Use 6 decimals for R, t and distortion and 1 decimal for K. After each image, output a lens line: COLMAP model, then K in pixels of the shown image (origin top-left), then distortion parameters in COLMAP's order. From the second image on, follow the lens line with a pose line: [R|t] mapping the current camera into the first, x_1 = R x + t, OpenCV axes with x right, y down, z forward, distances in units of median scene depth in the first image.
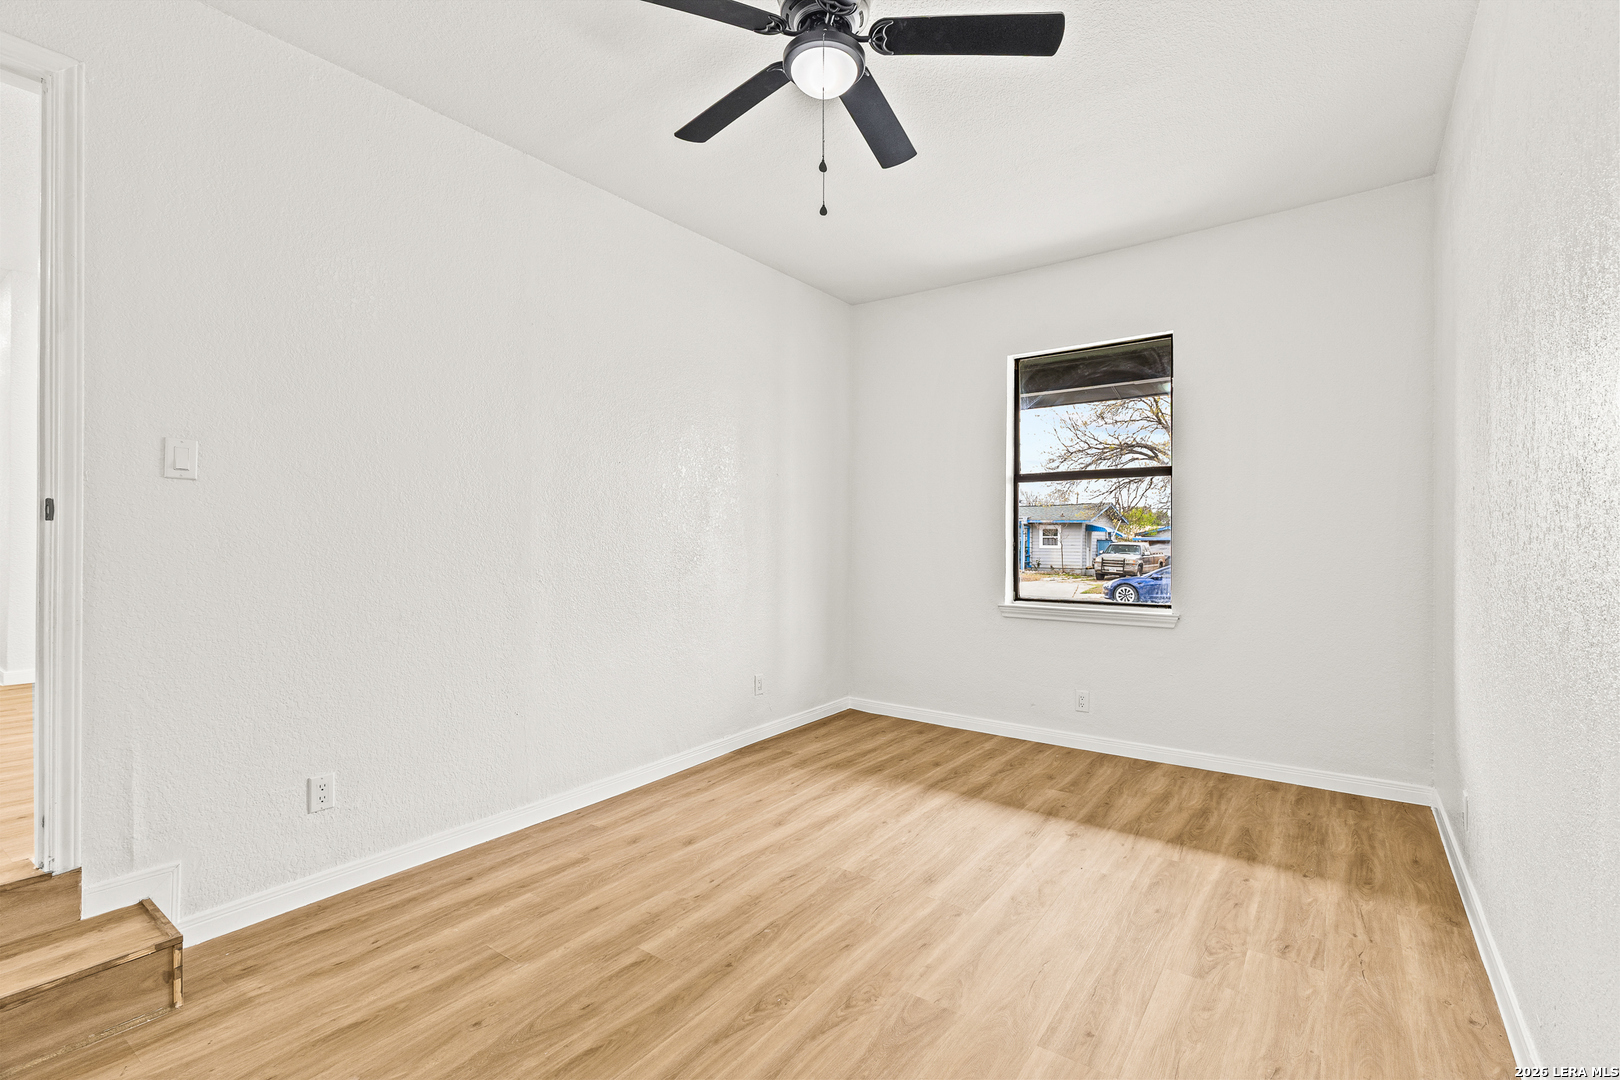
lens RADIAL K [[736.4, 0, 810.8], [0, 736.4, 536.4], [0, 0, 1]] dist [-0.006904, 0.000801]
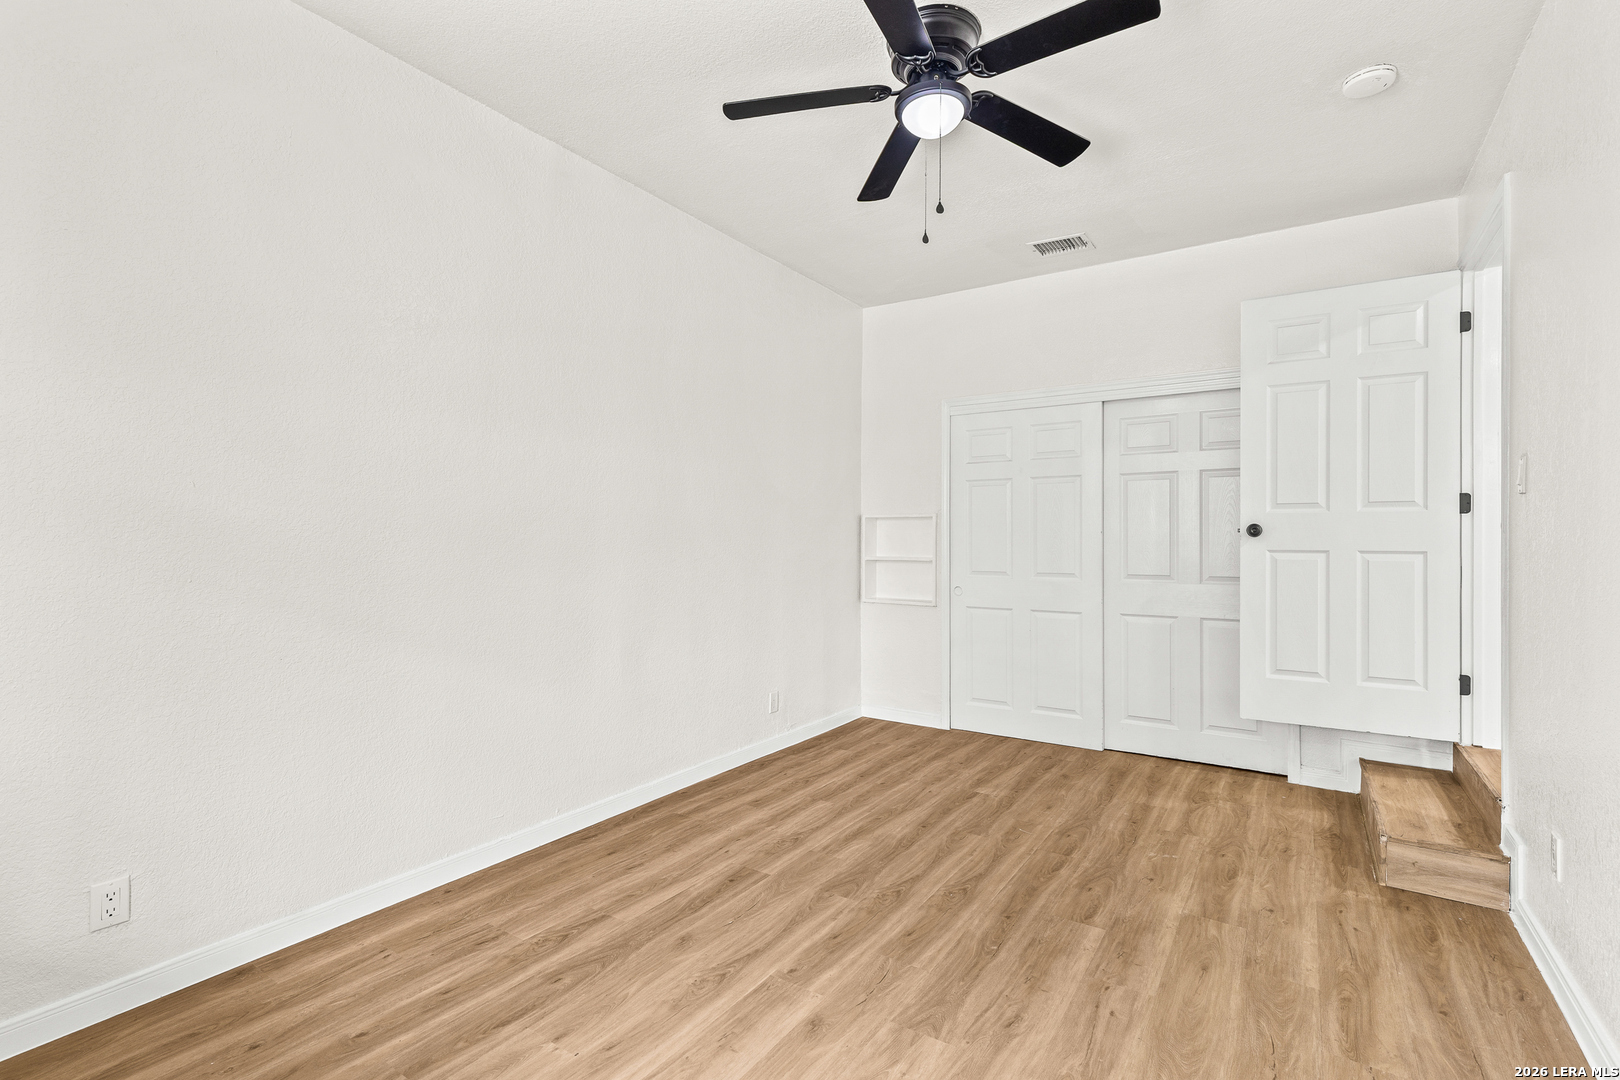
lens RADIAL K [[736.4, 0, 809.3], [0, 736.4, 540.6], [0, 0, 1]] dist [-0.006904, 0.000801]
pose [[-0.999257, -0.001818, -0.038494, 0.236839], [-0.001824, 0.999998, 0.000118, -0.002502], [0.038493, 0.000188, -0.999259, 2.076453]]
